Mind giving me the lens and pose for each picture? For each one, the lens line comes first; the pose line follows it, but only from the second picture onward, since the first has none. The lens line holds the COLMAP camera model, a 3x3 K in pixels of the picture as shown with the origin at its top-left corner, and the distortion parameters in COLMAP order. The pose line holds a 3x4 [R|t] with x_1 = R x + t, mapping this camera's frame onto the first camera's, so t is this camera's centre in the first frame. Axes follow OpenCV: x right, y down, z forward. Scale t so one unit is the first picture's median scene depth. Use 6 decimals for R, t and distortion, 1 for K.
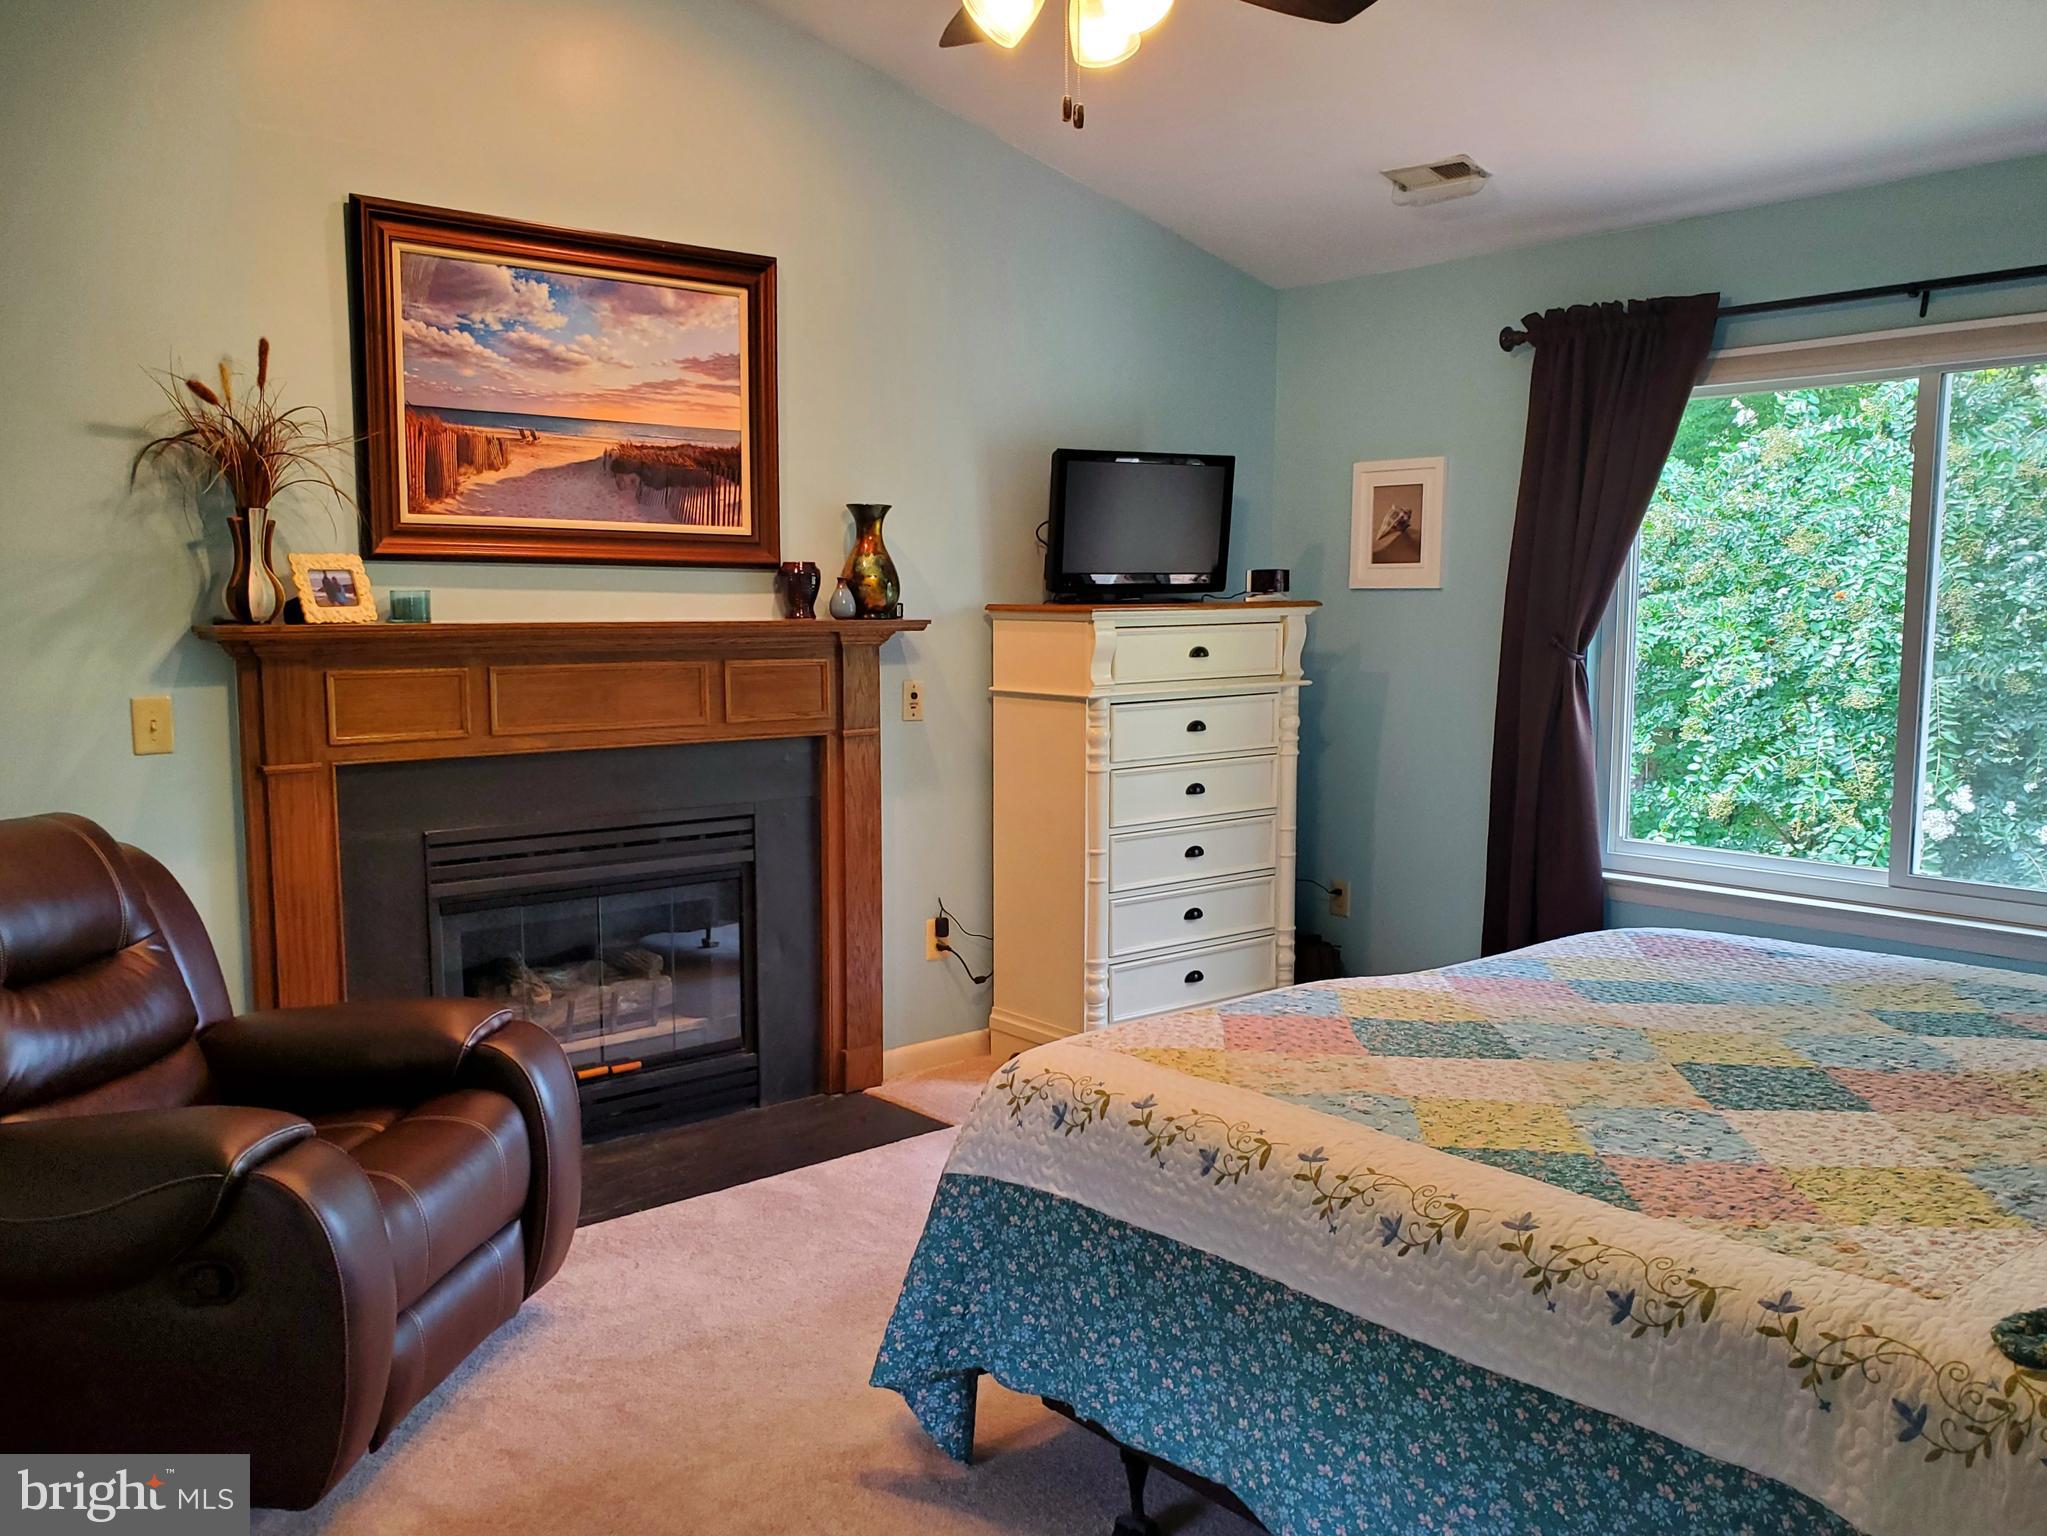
lens RADIAL K [[1743.9, 0, 1014.6], [0, 1743.9, 806.5], [0, 0, 1]] dist [0.040205, -0.048141]
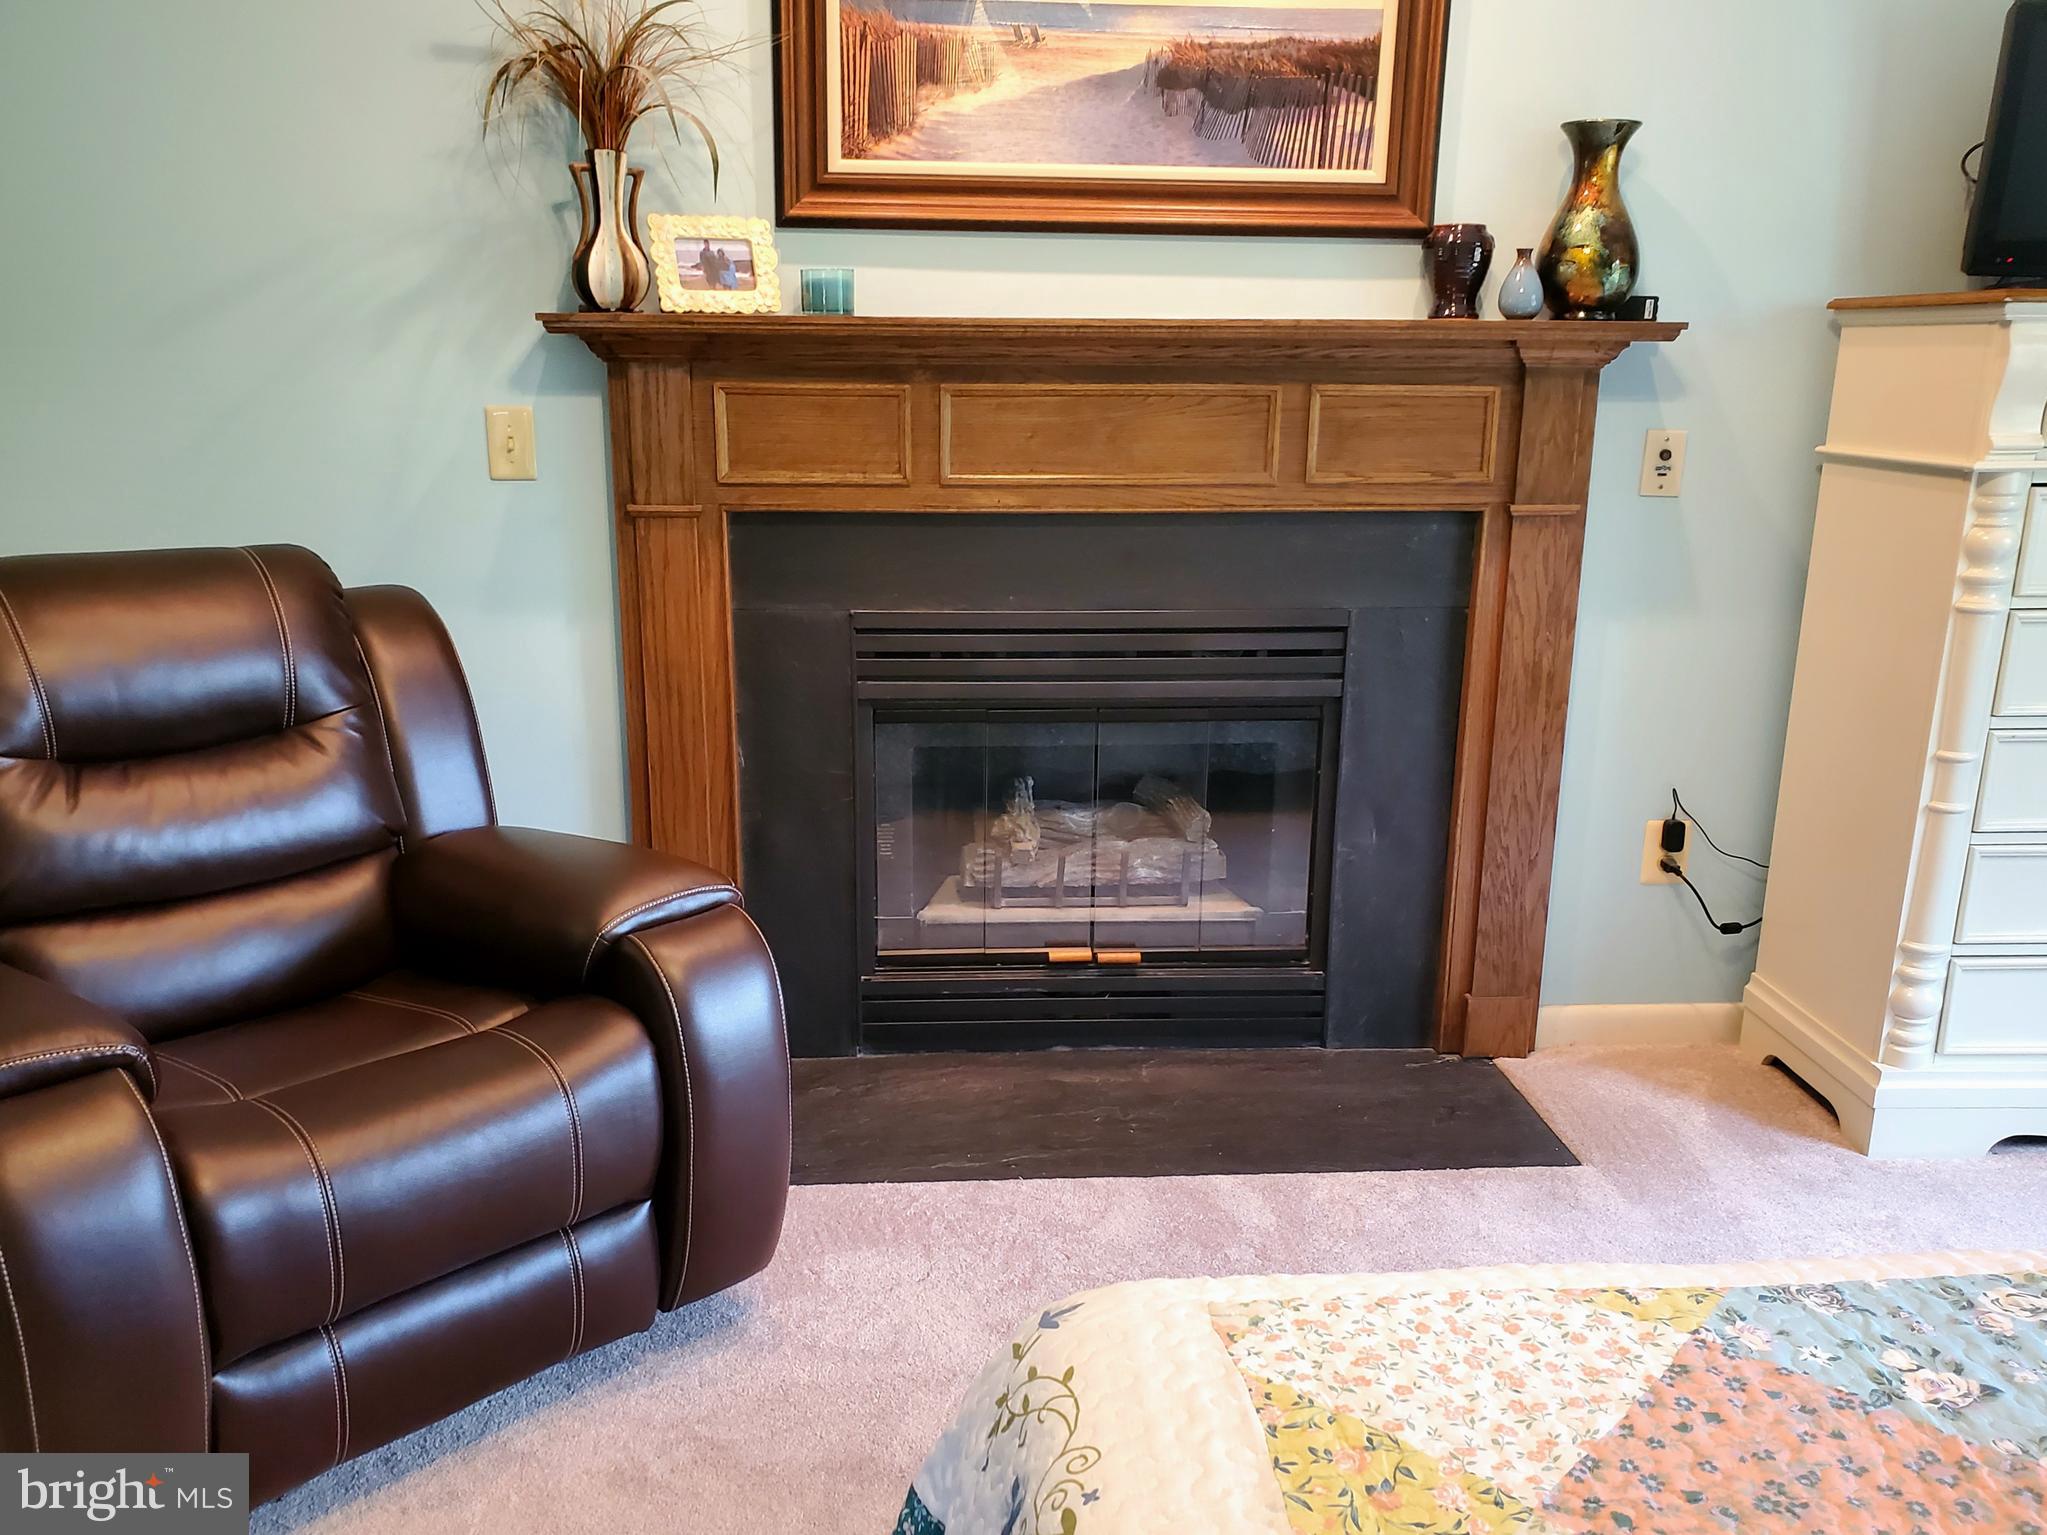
lens RADIAL K [[1615.0, 0, 1013.1], [0, 1615.0, 786.9], [0, 0, 1]] dist [0.076043, -0.125875]
pose [[0.793017, 0.158641, -0.588181, 0.134815], [-0.081896, 0.984496, 0.155116, -0.023018], [0.603669, -0.074840, 0.793714, 0.474563]]
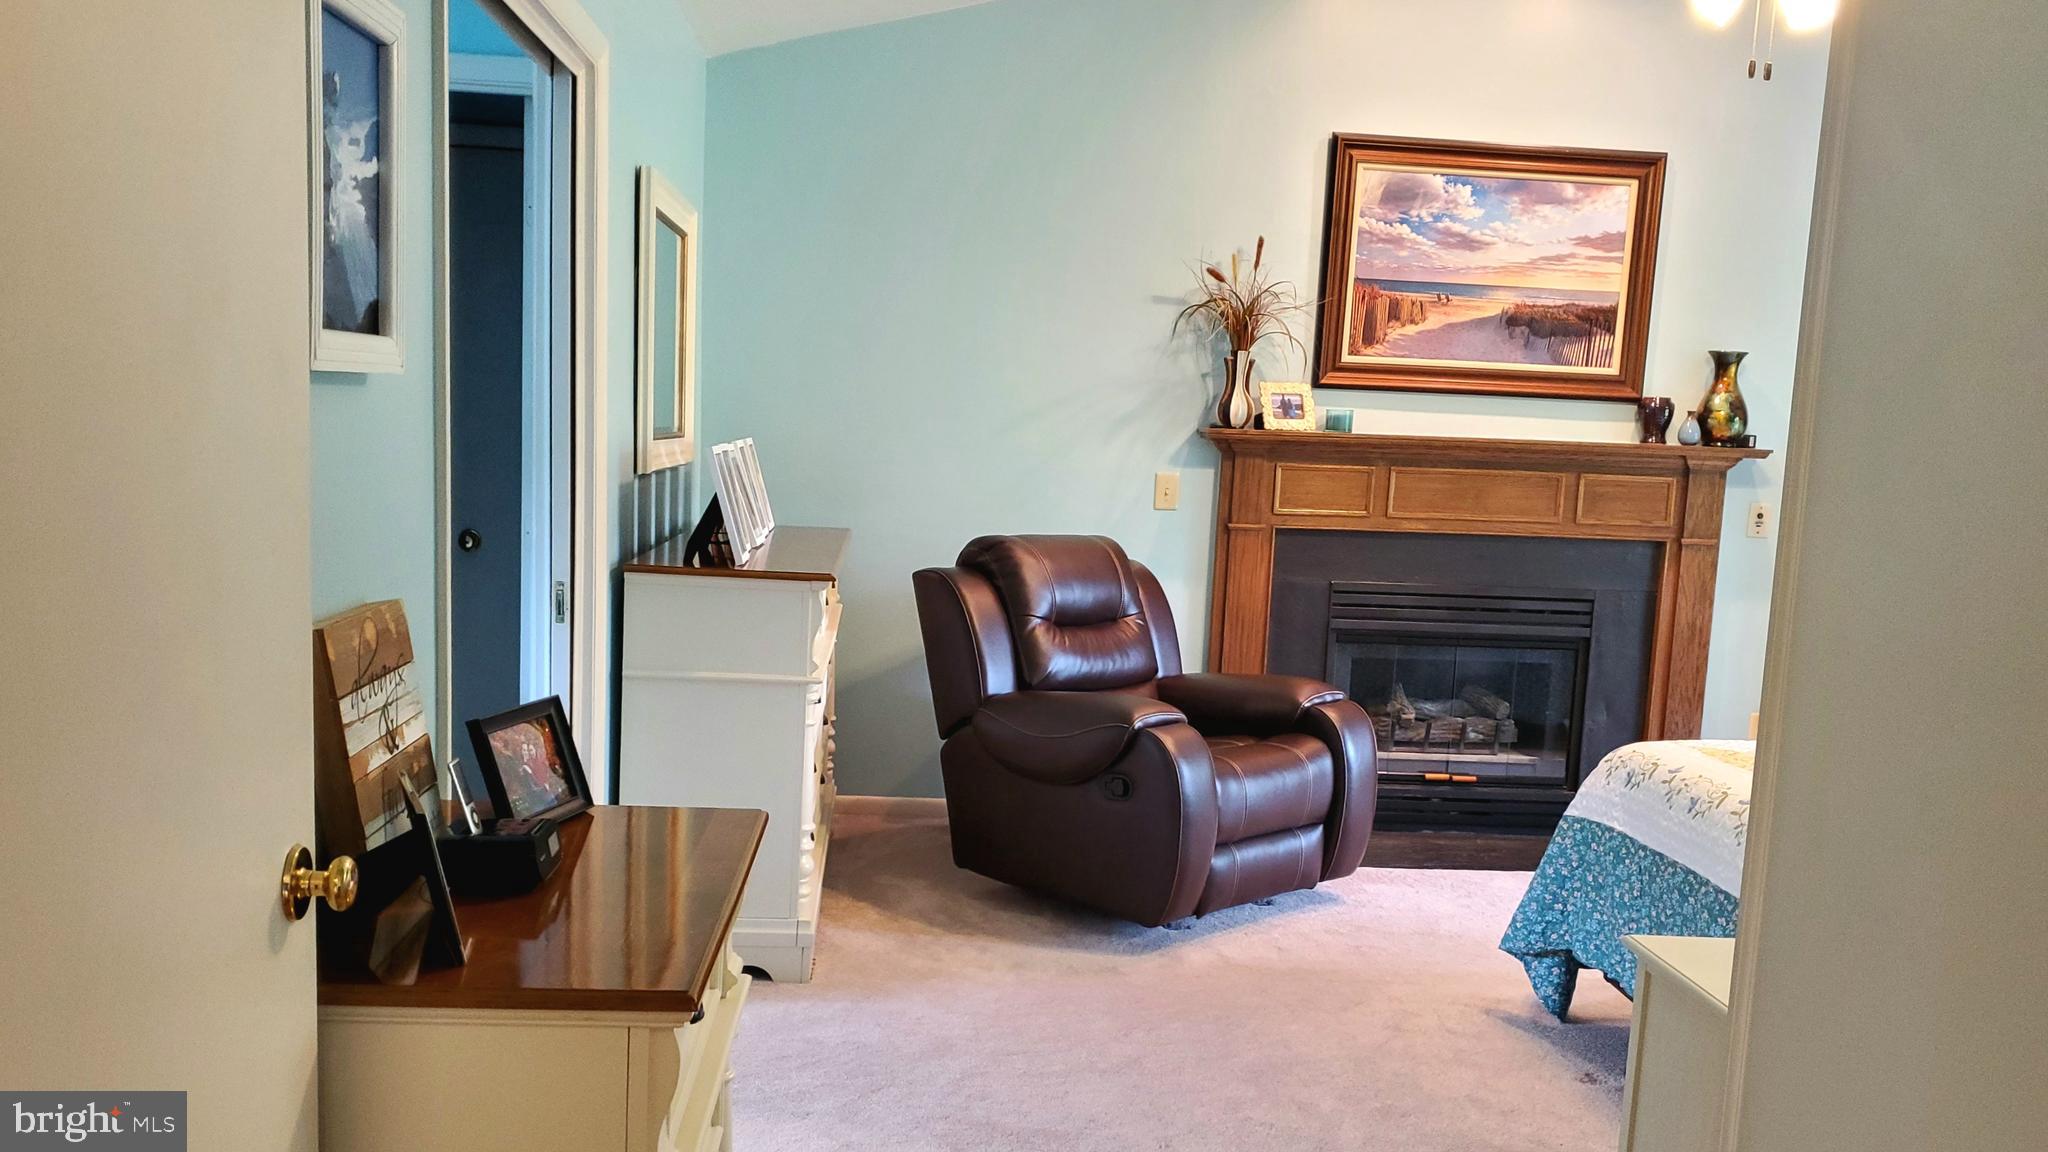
lens RADIAL K [[1924.0, 0, 988.6], [0, 1924.0, 715.0], [0, 0, 1]] dist [0.033236, -0.012461]
pose [[0.802913, 0.125236, -0.582793, 0.352052], [-0.112947, 0.991933, 0.057548, 0.061824], [0.585298, 0.019619, 0.810581, -0.413012]]
